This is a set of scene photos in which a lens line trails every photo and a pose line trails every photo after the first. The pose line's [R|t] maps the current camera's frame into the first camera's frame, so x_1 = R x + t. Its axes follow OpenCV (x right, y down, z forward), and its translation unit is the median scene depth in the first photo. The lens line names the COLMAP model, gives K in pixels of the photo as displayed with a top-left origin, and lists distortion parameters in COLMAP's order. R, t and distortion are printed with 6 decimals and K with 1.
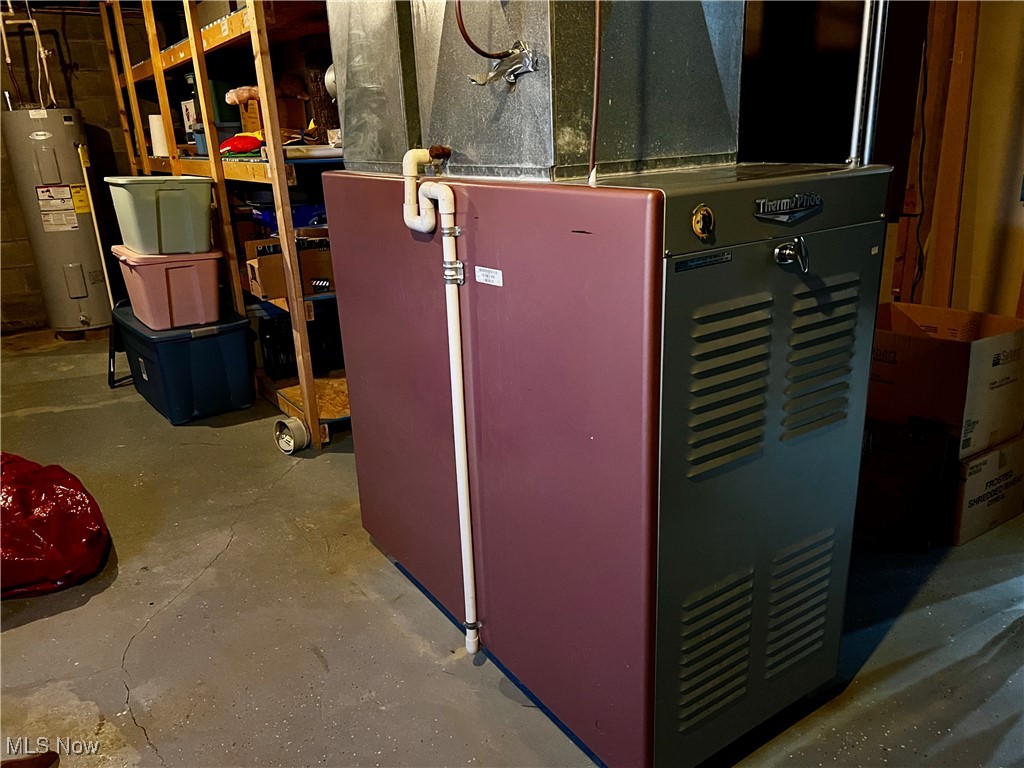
lens RADIAL K [[762.8, 0, 509.9], [0, 762.8, 388.3], [0, 0, 1]] dist [0.065958, -0.082196]
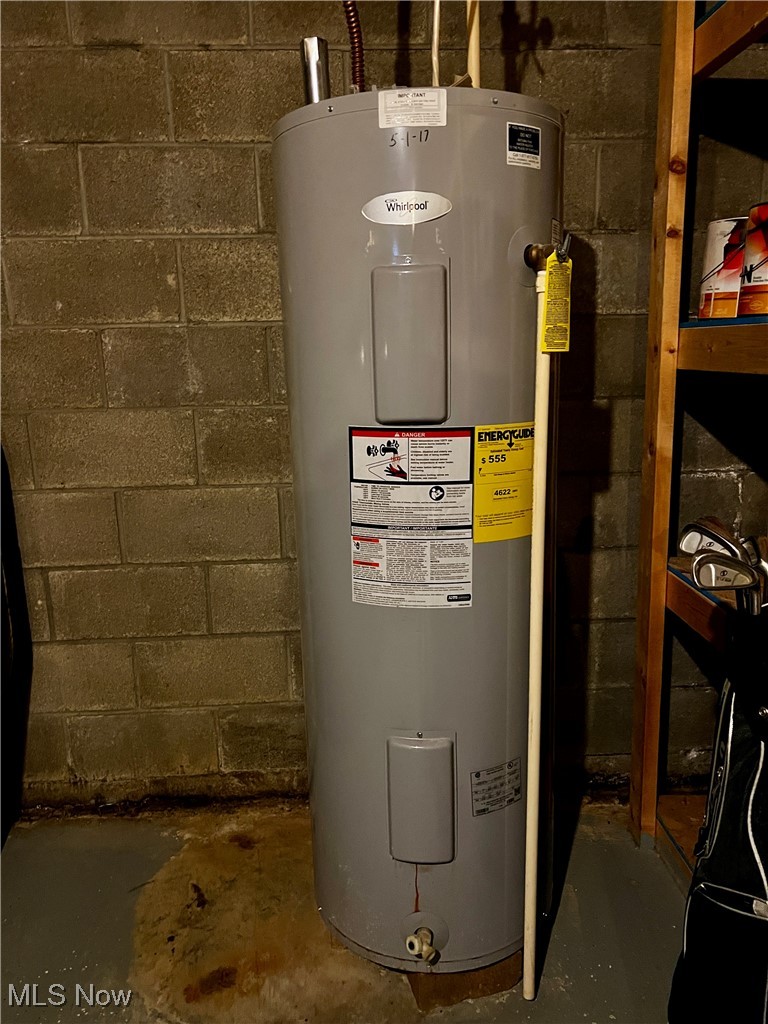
lens RADIAL K [[764.9, 0, 384.0], [0, 764.9, 512.0], [0, 0, 1]] dist [0.072184, -0.078674]
pose [[0.851334, 0.133652, -0.507315, -0.712532], [-0.179825, 0.982764, -0.042859, -0.336604], [0.492843, 0.127716, 0.860694, 1.192456]]
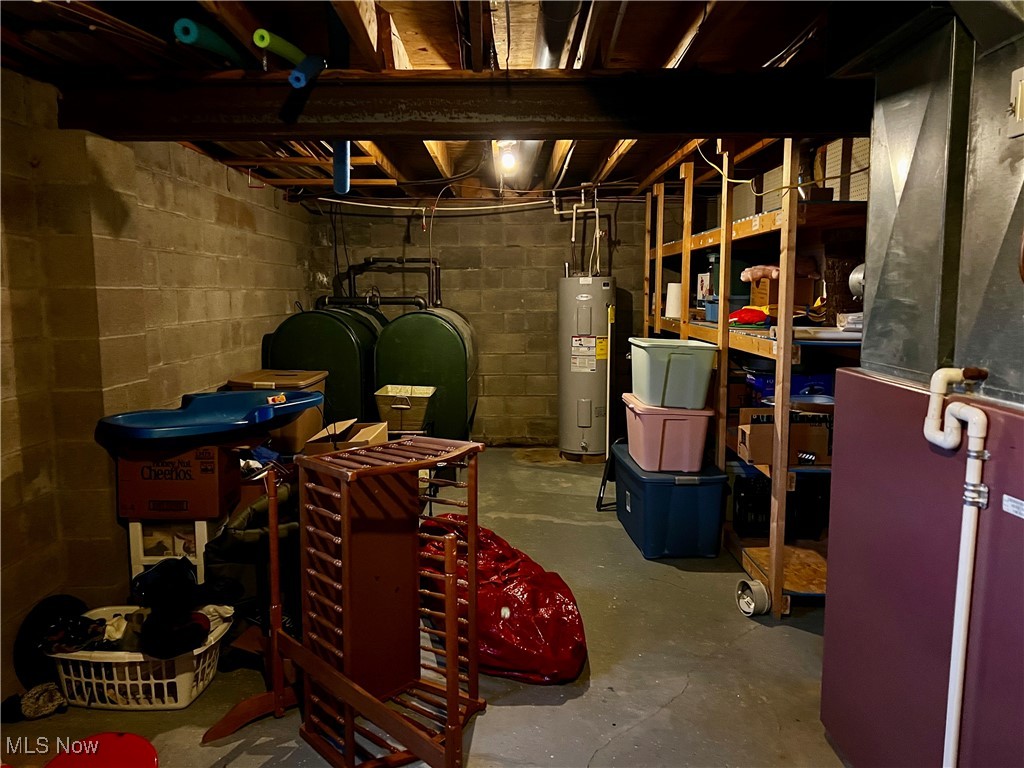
lens RADIAL K [[764.9, 0, 512.0], [0, 764.9, 384.0], [0, 0, 1]] dist [0.072184, -0.078674]
pose [[0.828615, 0.106107, -0.549672, -0.015248], [-0.206752, 0.970461, -0.124337, -0.019529], [0.520242, 0.216673, 0.826076, -0.072128]]
